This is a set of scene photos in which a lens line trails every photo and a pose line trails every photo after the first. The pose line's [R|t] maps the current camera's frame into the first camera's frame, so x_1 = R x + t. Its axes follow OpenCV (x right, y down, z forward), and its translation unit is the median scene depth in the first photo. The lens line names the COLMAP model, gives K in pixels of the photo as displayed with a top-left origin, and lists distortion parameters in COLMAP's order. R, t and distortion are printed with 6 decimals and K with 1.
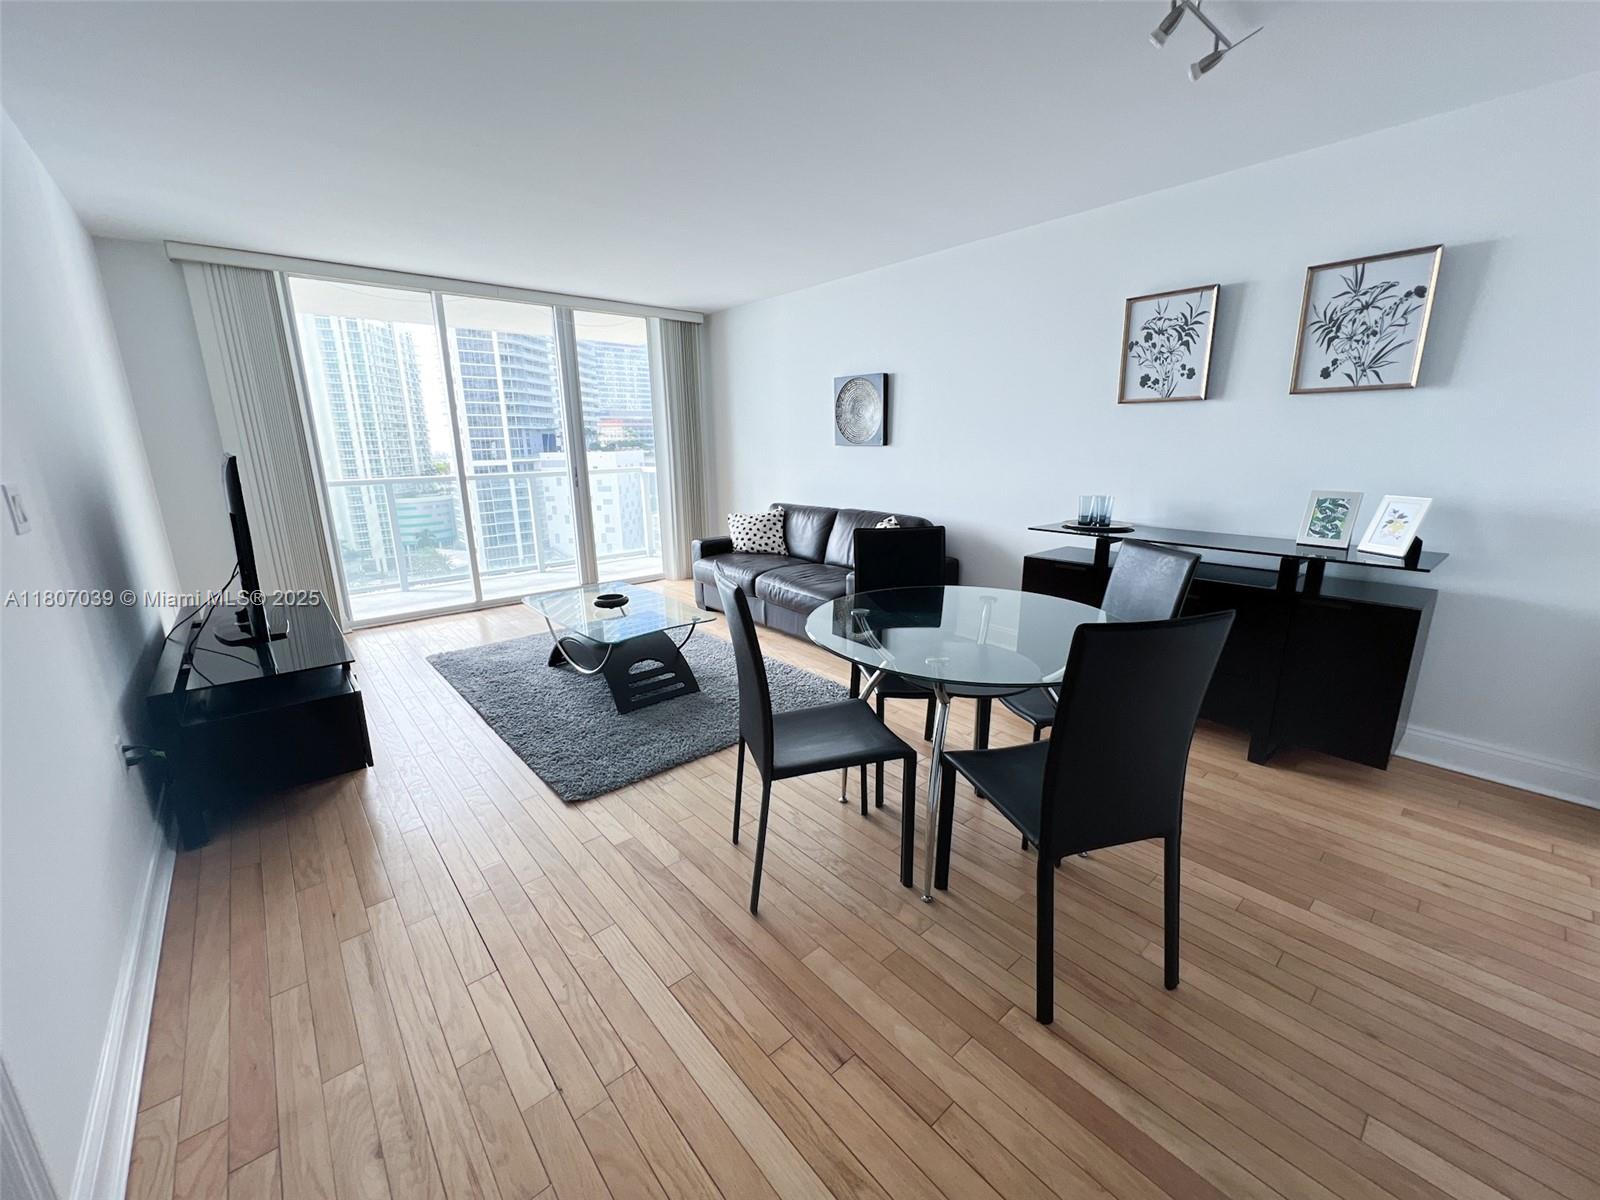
lens RADIAL K [[644.3, 0, 803.8], [0, 644.3, 594.8], [0, 0, 1]] dist [0.001142, 0.000178]
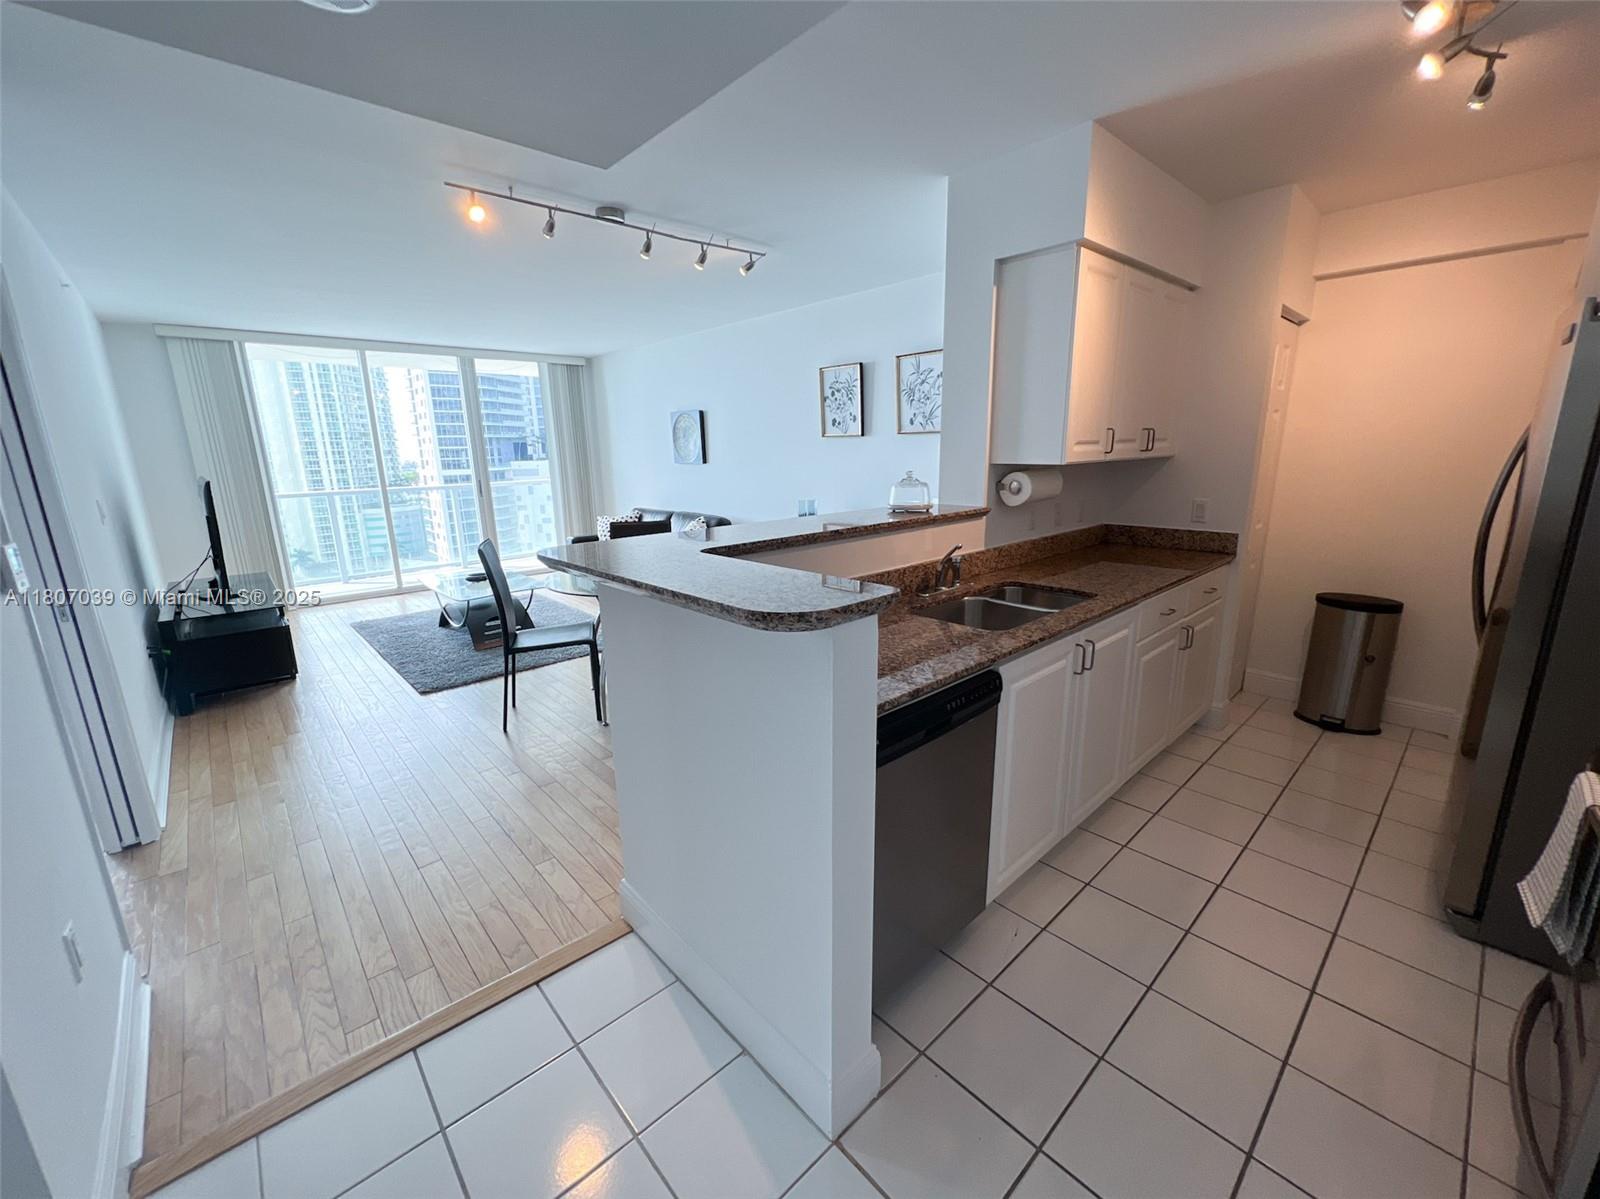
lens RADIAL K [[655.0, 0, 802.7], [0, 655.0, 594.1], [0, 0, 1]] dist [0.003846, 0.000980]
pose [[0.999628, -0.013462, 0.023699, 0.406624], [0.013771, 0.999822, -0.012895, 0.080009], [-0.023521, 0.013217, 0.999636, -0.490571]]
